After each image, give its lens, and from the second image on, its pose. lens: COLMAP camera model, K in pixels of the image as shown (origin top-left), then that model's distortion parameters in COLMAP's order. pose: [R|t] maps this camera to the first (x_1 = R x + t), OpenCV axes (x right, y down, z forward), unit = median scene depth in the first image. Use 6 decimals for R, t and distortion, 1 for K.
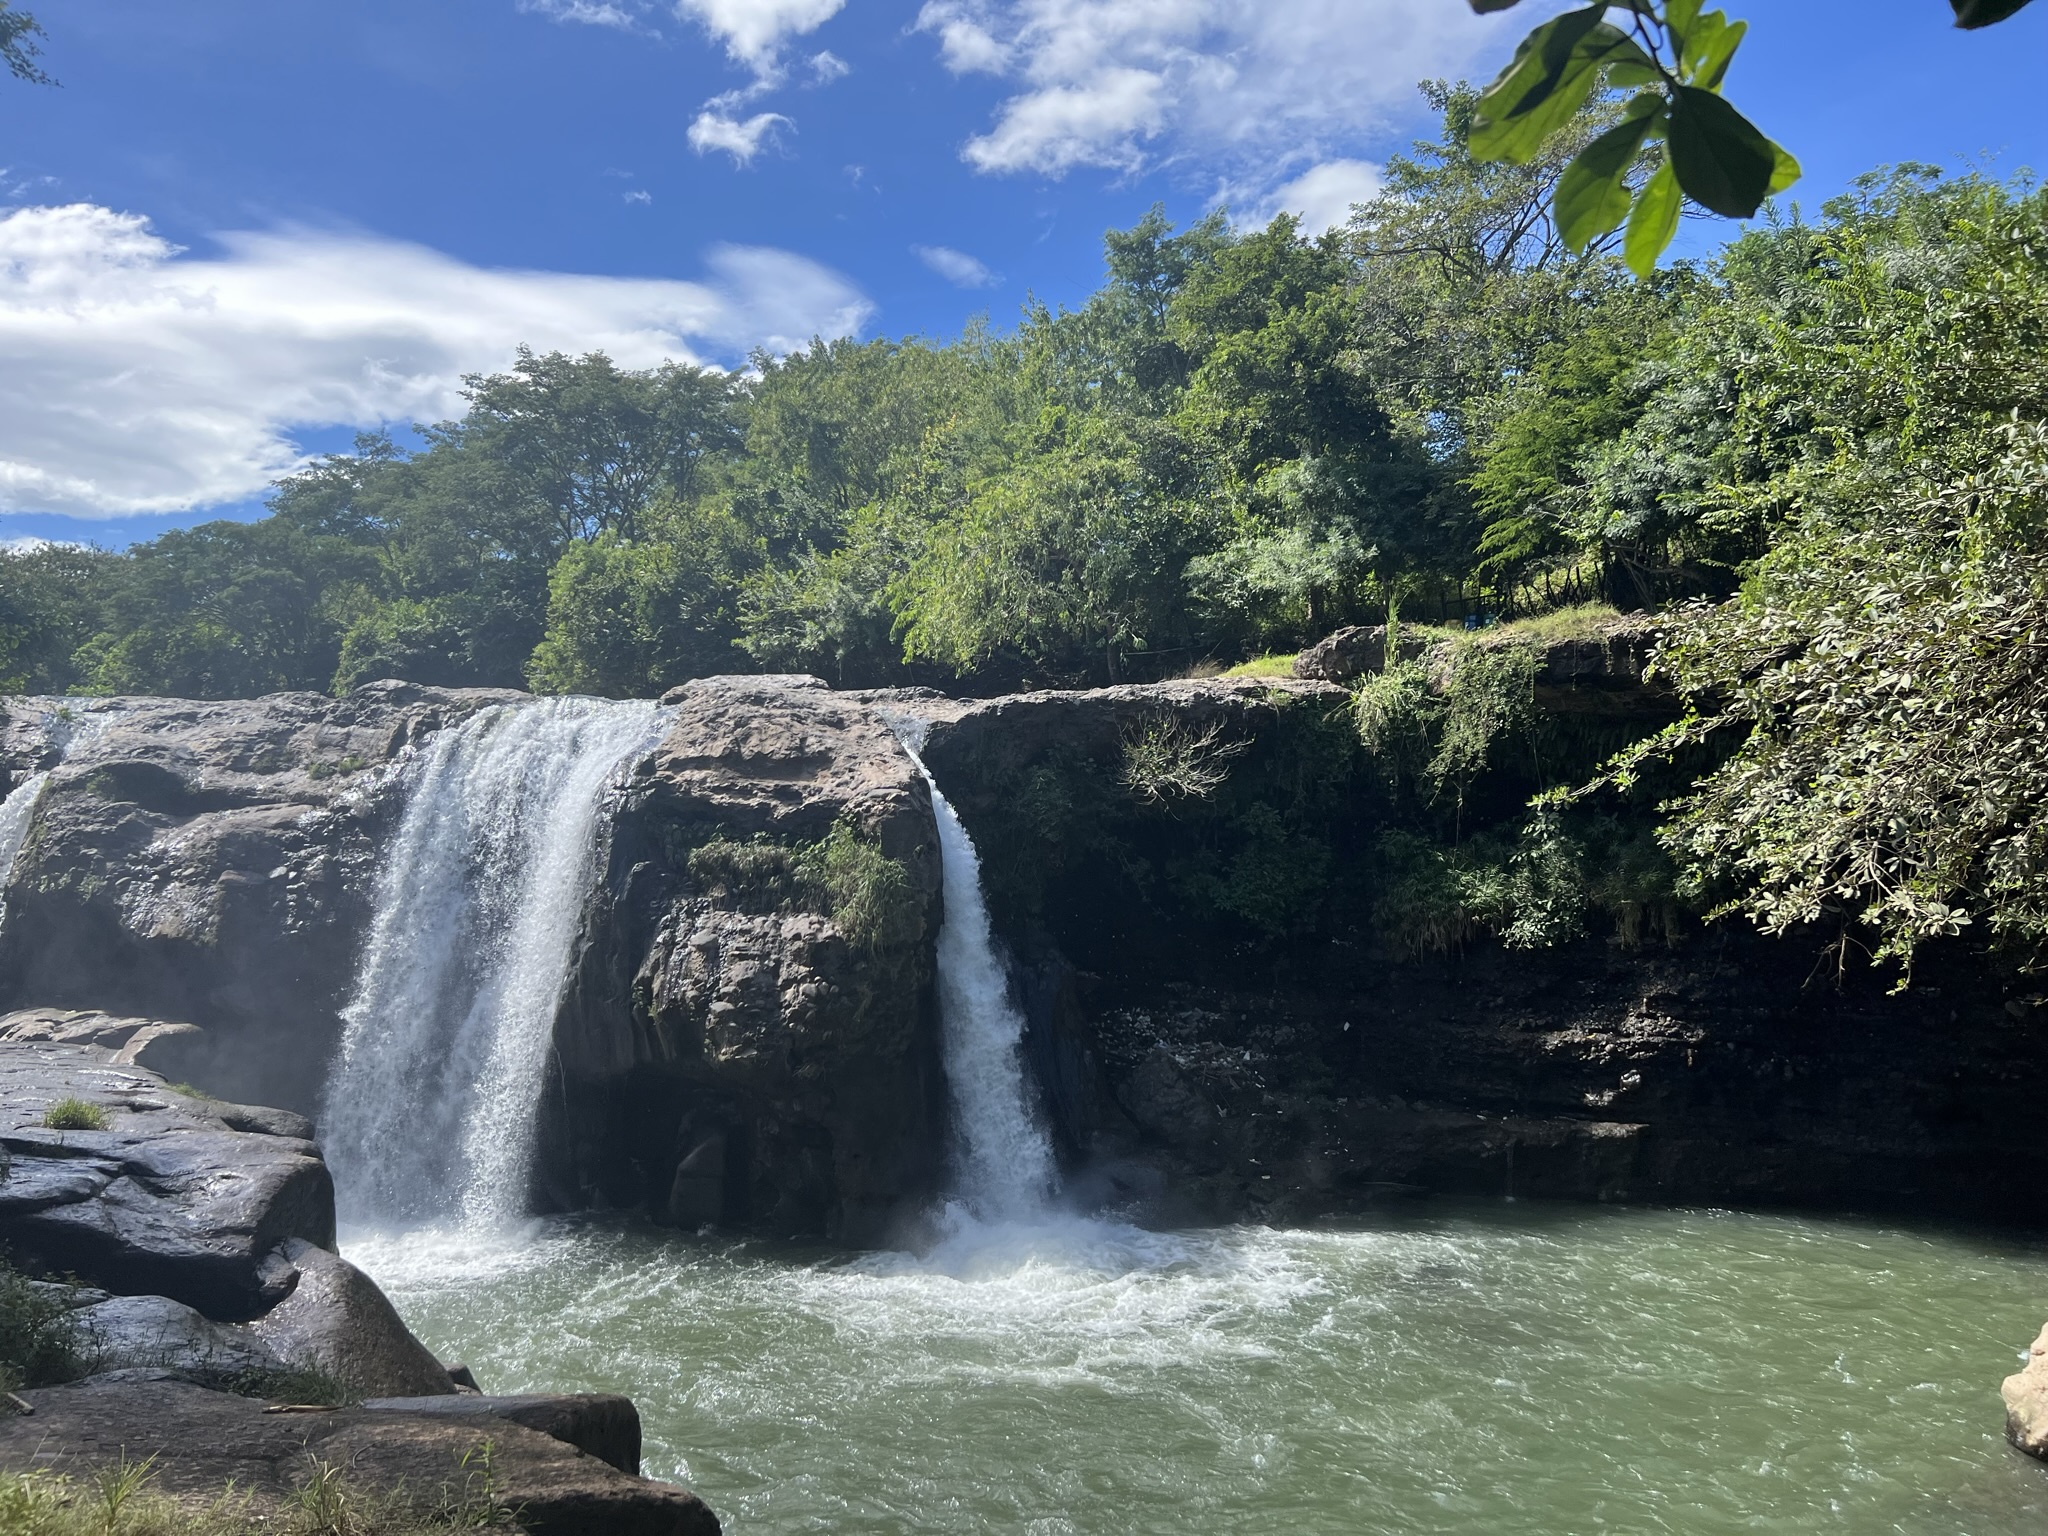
lens RADIAL K [[1808.5, 0, 1024.0], [0, 1808.5, 768.0], [0, 0, 1]] dist [0.116356, -0.224042]
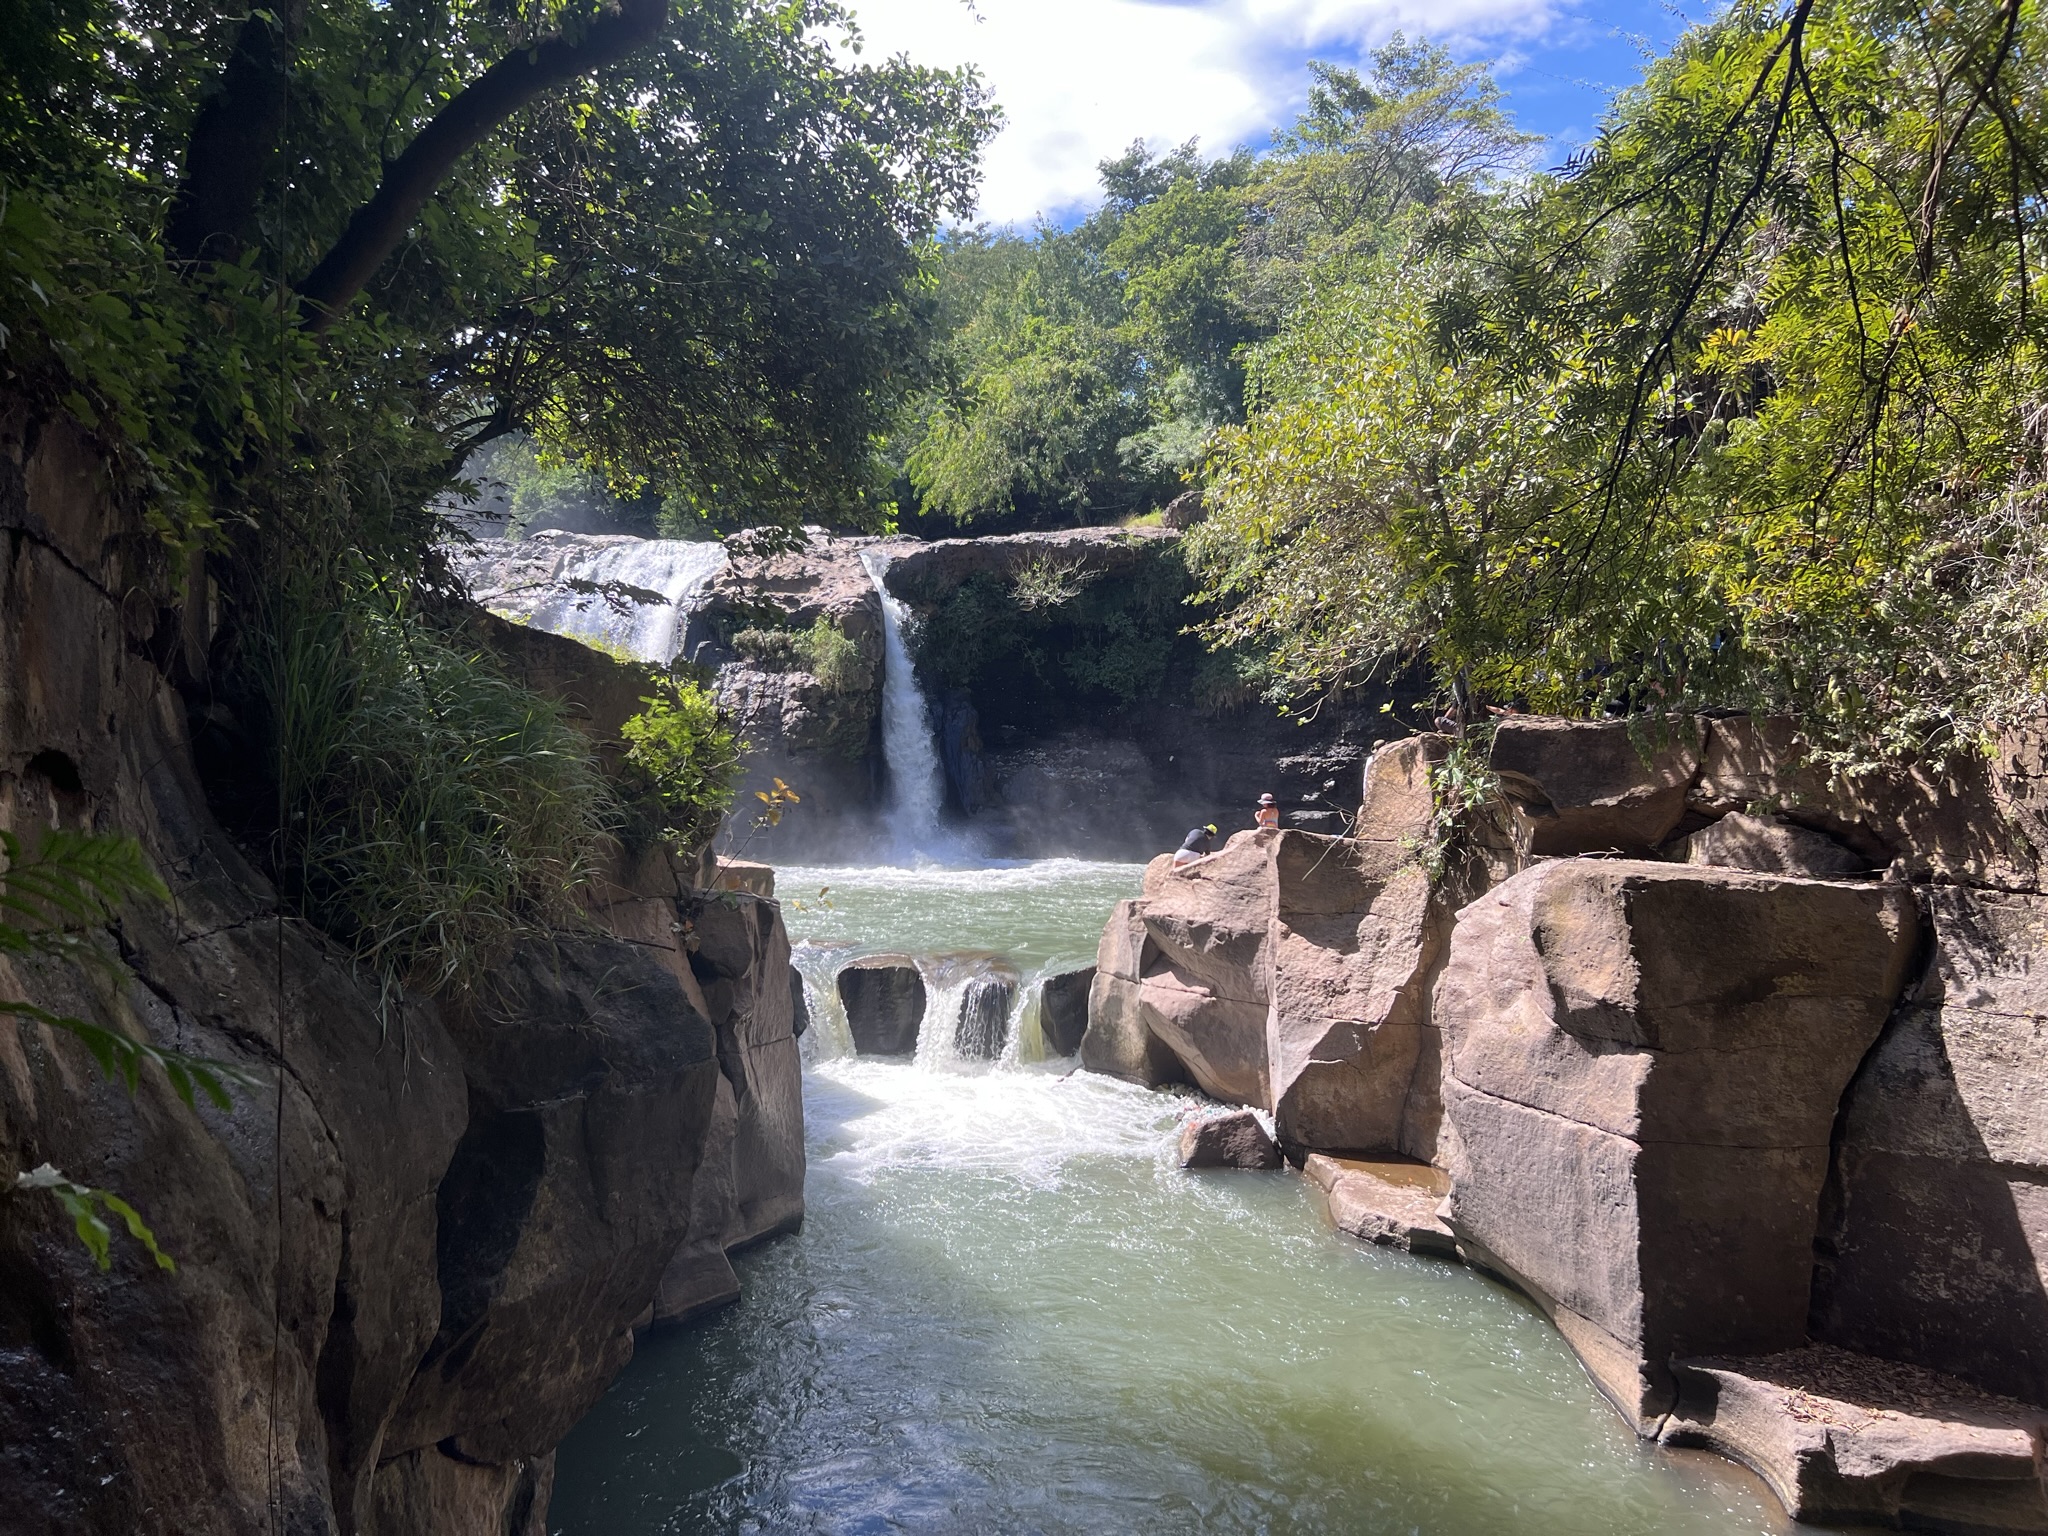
lens RADIAL K [[1808.5, 0, 1024.0], [0, 1808.5, 768.0], [0, 0, 1]] dist [0.116356, -0.224042]
pose [[0.996871, 0.007803, -0.078653, 0.202334], [-0.001064, 0.996350, 0.085353, 0.023962], [0.079032, -0.085002, 0.993241, -0.603934]]
